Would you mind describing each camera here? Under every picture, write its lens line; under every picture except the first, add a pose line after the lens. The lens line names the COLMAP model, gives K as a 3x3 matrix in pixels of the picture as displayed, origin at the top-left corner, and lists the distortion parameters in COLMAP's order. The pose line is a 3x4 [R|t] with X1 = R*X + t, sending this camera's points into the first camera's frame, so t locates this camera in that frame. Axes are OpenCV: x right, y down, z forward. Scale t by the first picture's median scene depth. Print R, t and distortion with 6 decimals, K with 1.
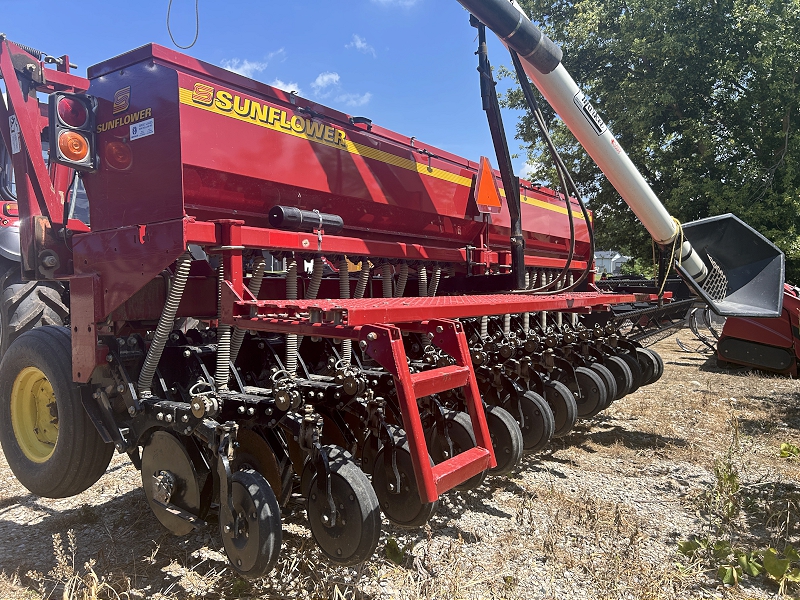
lens RADIAL K [[593.2, 0, 400.0], [0, 593.2, 300.0], [0, 0, 1]] dist [0.014737, -0.005773]
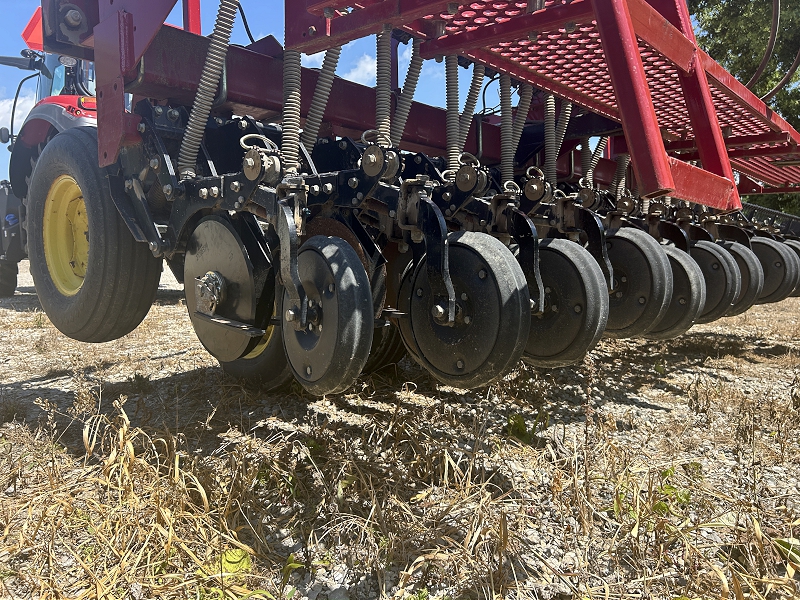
lens RADIAL K [[593.2, 0, 400.0], [0, 593.2, 300.0], [0, 0, 1]] dist [0.014737, -0.005773]
pose [[0.990510, 0.013548, -0.136770, -0.045371], [-0.008569, 0.999281, 0.036926, 0.187380], [0.137172, -0.035403, 0.989914, 0.204917]]
